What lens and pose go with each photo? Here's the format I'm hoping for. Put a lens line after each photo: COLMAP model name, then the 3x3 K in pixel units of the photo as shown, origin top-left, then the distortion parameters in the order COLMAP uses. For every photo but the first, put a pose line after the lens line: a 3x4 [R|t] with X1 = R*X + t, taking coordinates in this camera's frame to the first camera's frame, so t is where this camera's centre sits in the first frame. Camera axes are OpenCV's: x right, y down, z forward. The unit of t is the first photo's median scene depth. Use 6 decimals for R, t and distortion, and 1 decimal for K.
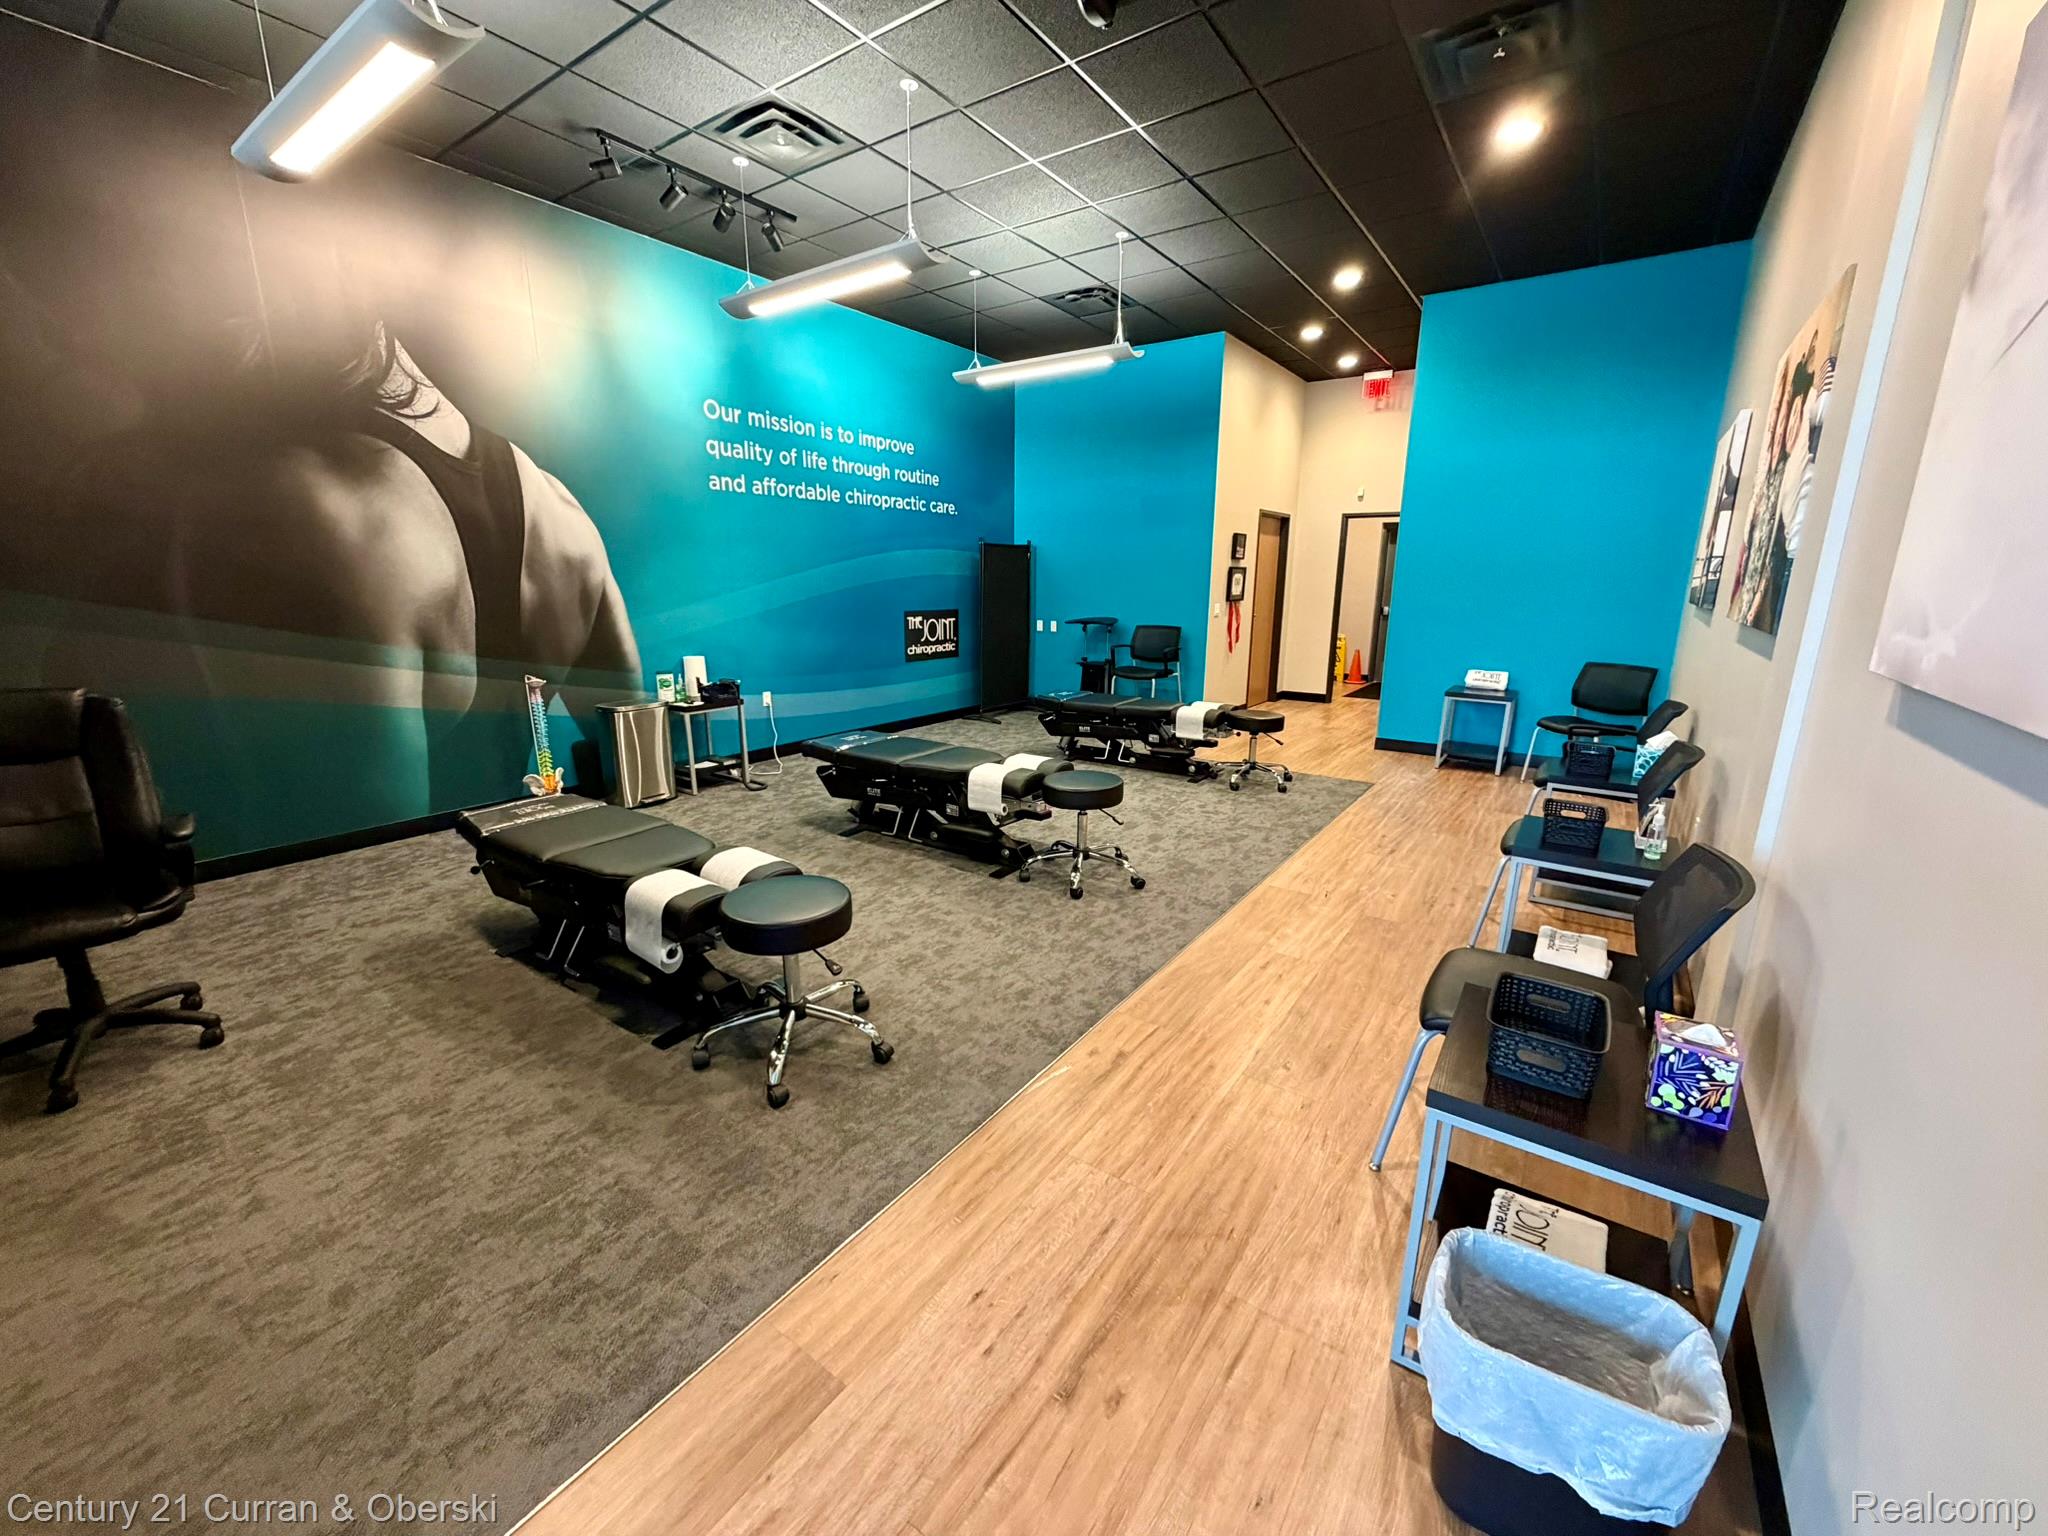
lens RADIAL K [[815.6, 0, 1008.2], [0, 815.6, 777.2], [0, 0, 1]] dist [0.000461, 0.000242]
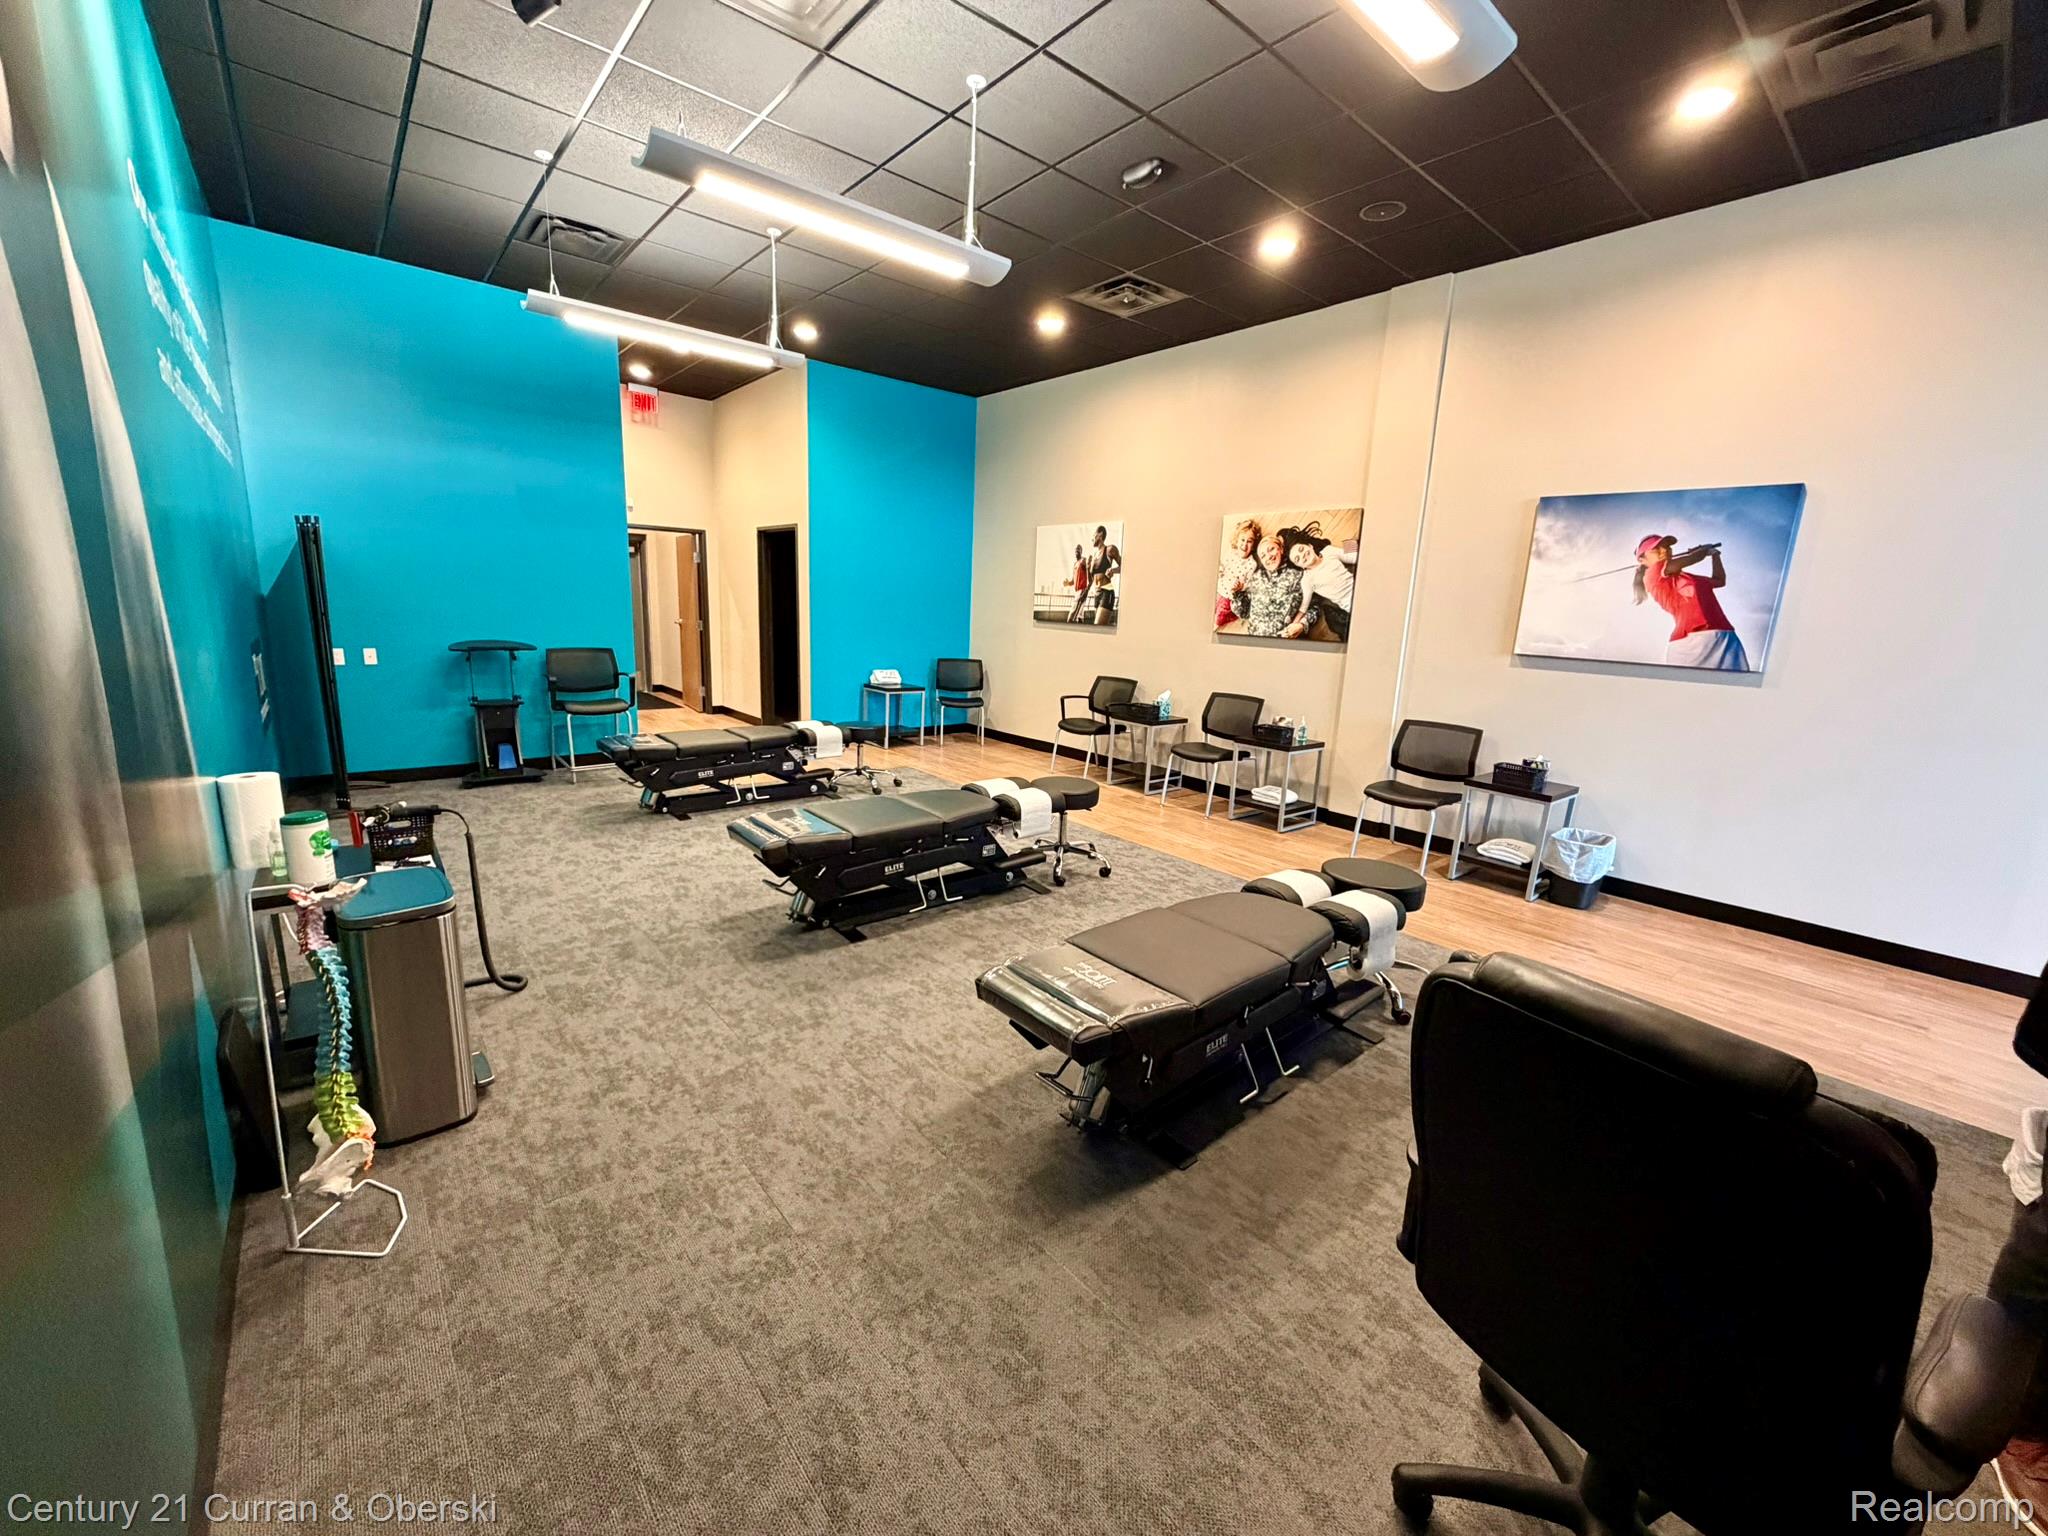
lens RADIAL K [[815.6, 0, 1028.5], [0, 815.6, 770.5], [0, 0, 1]] dist [0.000461, 0.000242]
pose [[0.240574, -0.193577, 0.951132, -0.869039], [0.193764, 0.969765, 0.148360, -0.168905], [-0.951094, 0.148603, 0.270808, 0.612912]]
